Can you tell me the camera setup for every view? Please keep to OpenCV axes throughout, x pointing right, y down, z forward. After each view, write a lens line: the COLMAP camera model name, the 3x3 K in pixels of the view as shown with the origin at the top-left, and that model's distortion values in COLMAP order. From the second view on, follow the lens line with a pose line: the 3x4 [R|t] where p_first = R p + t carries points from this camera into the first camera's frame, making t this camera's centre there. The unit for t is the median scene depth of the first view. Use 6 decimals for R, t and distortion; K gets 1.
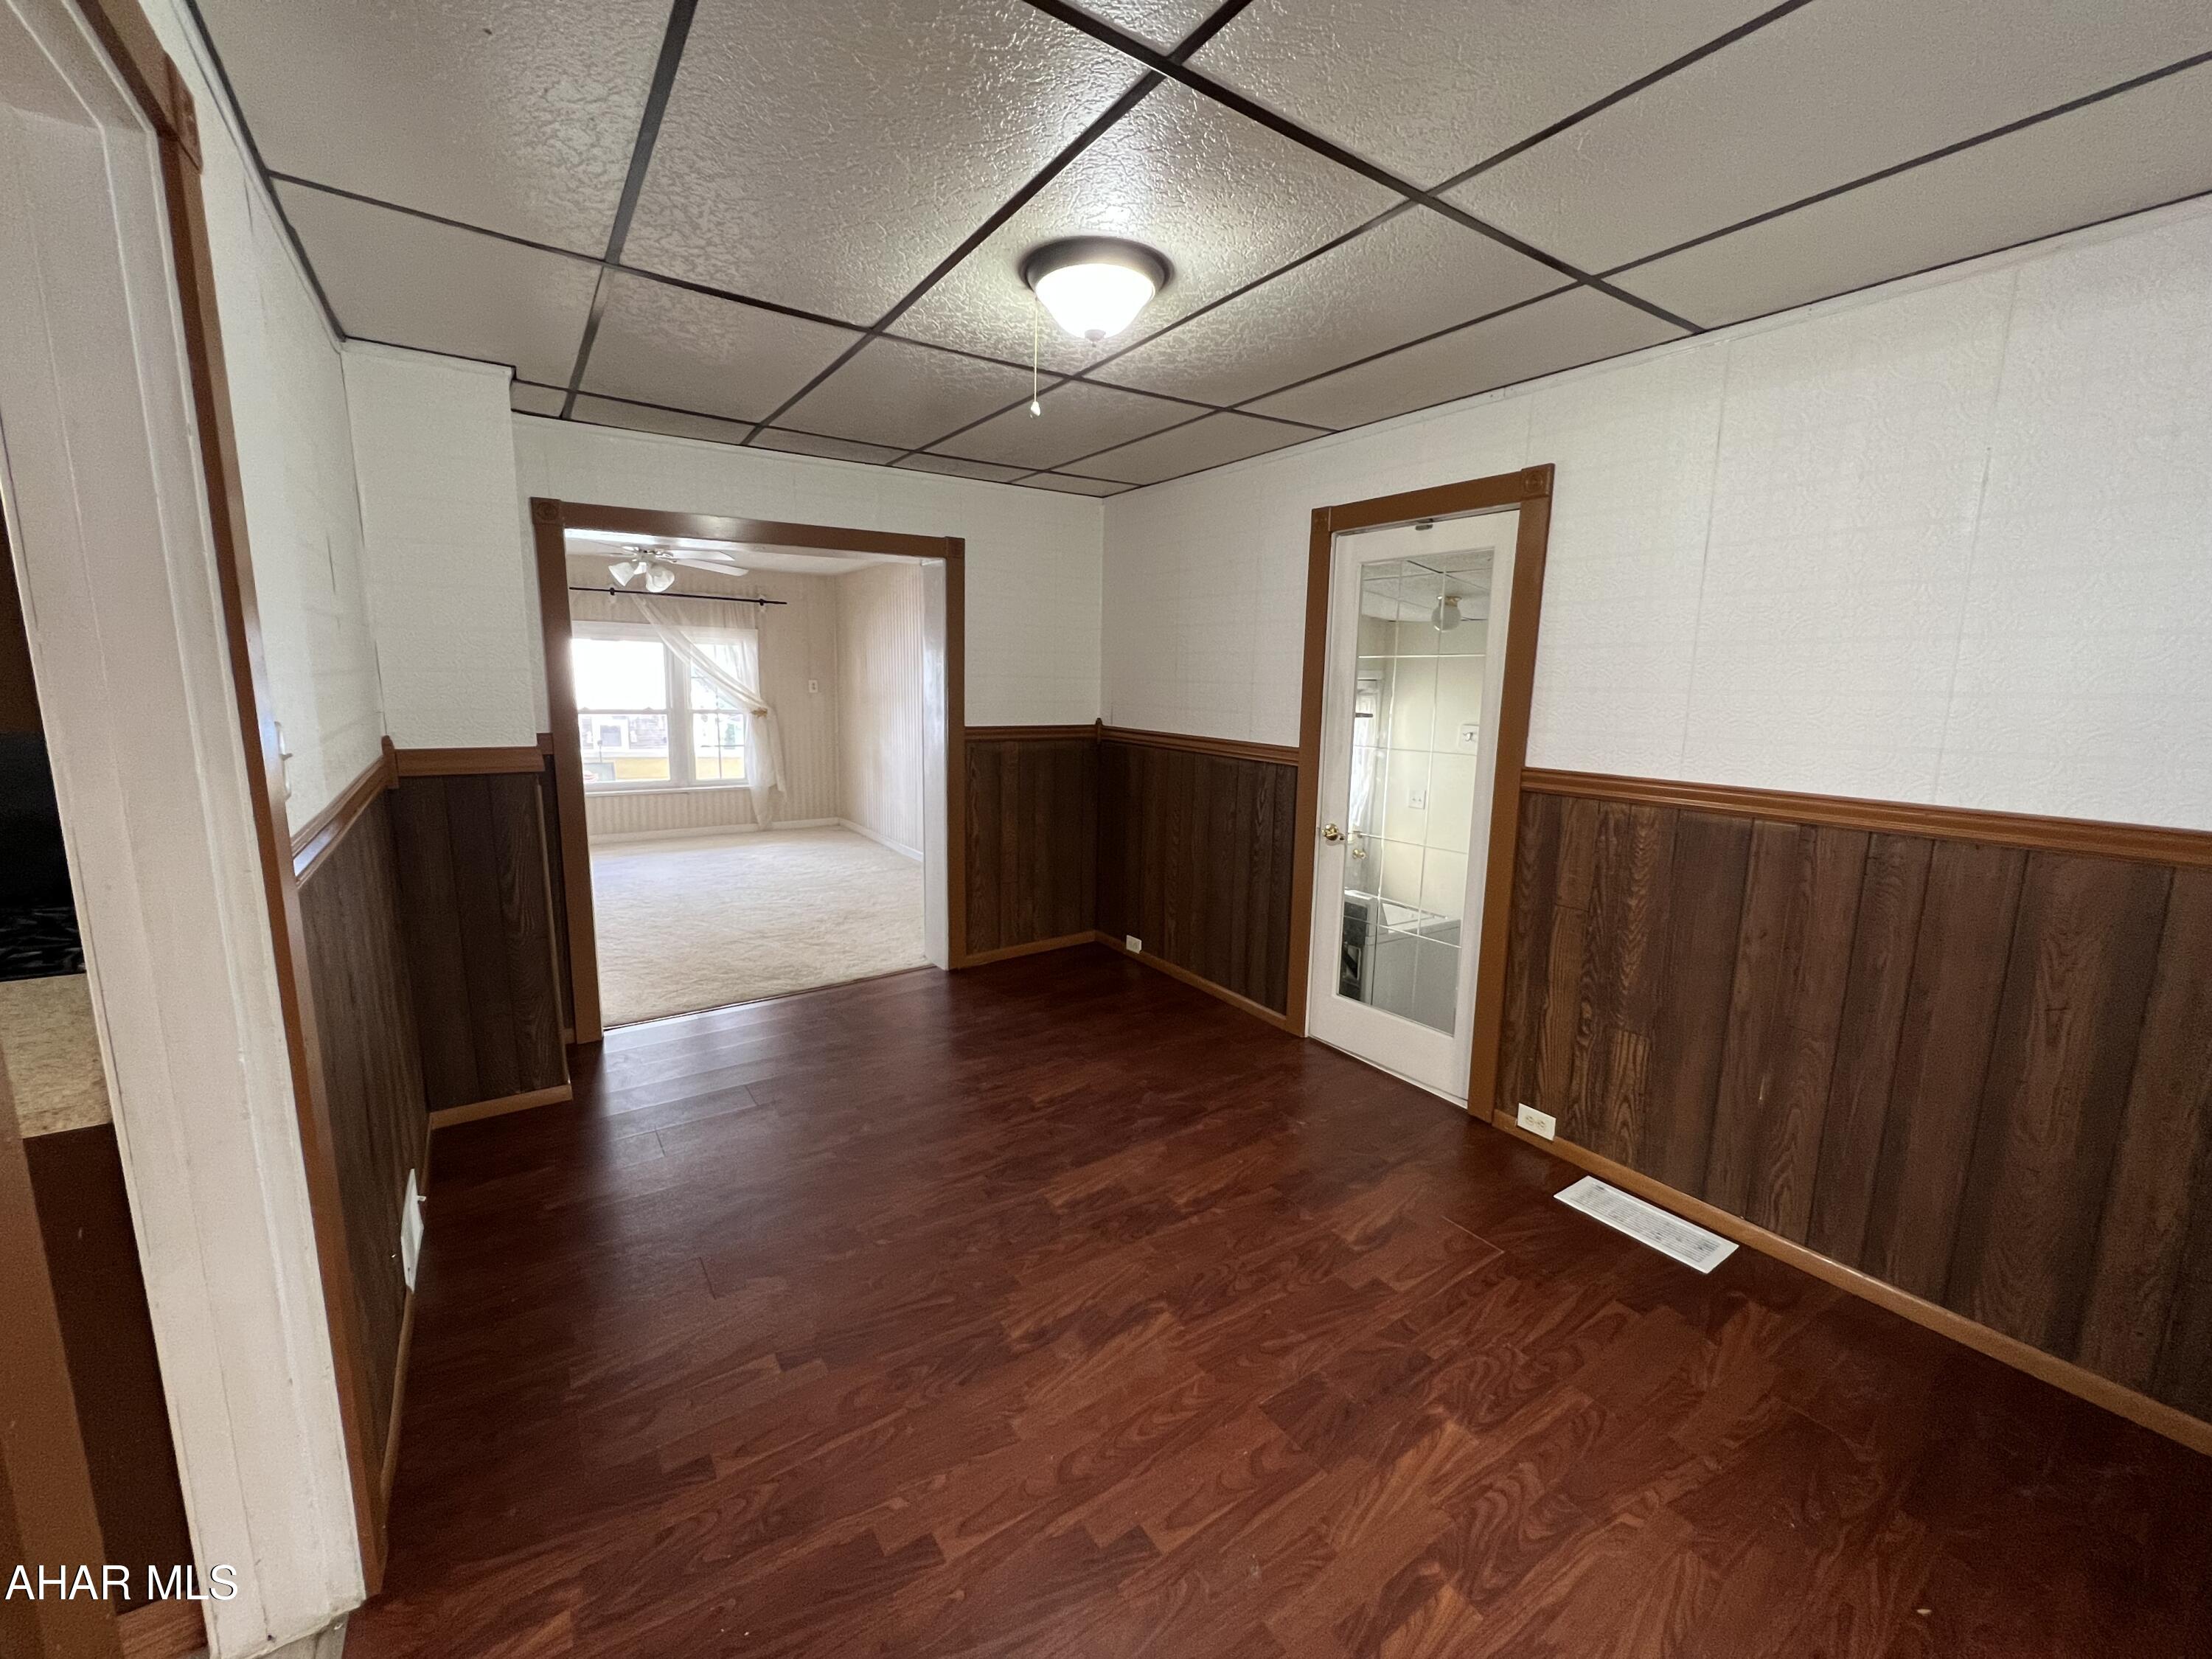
lens RADIAL K [[890.3, 0, 1106.2], [0, 890.3, 824.0], [0, 0, 1]] dist [0.000500, 0.000006]
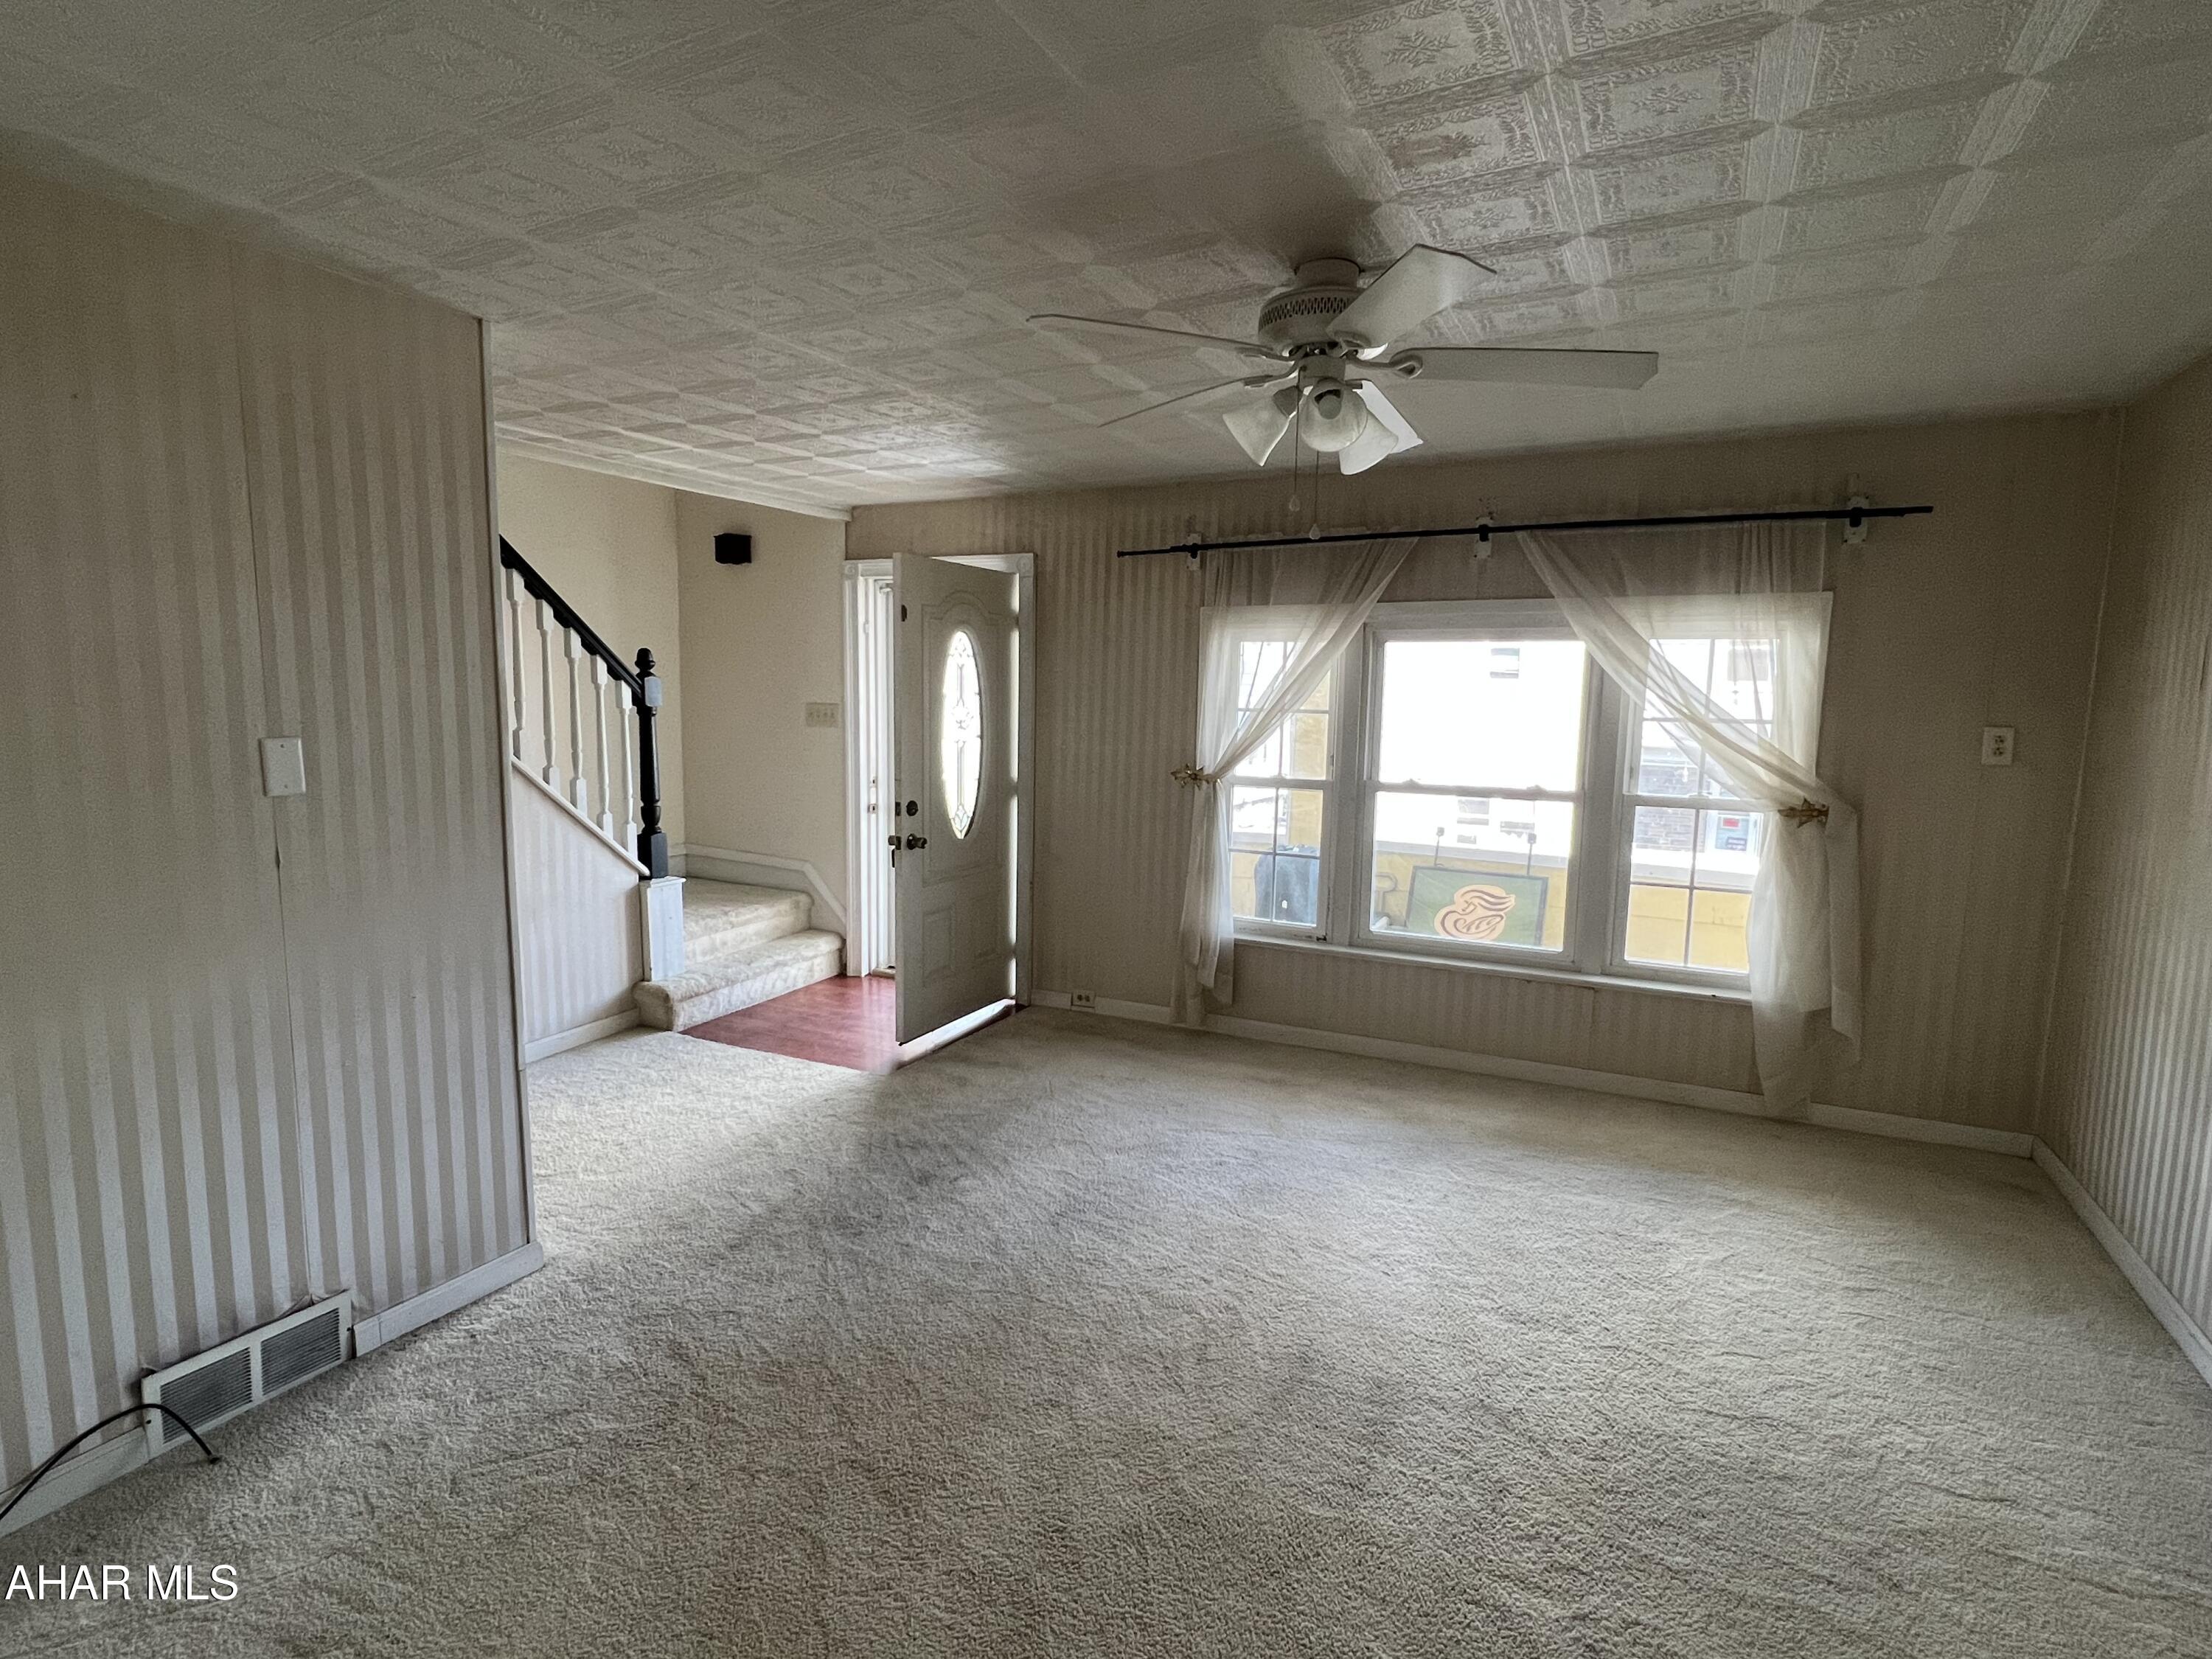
lens RADIAL K [[1132.4, 0, 1101.9], [0, 1132.4, 835.5], [0, 0, 1]] dist [0.003288, 0.000491]
pose [[0.484098, 0.090381, -0.870333, -0.117163], [-0.148566, 0.988699, 0.020037, -0.081928], [0.862309, 0.119602, 0.492055, 0.512952]]
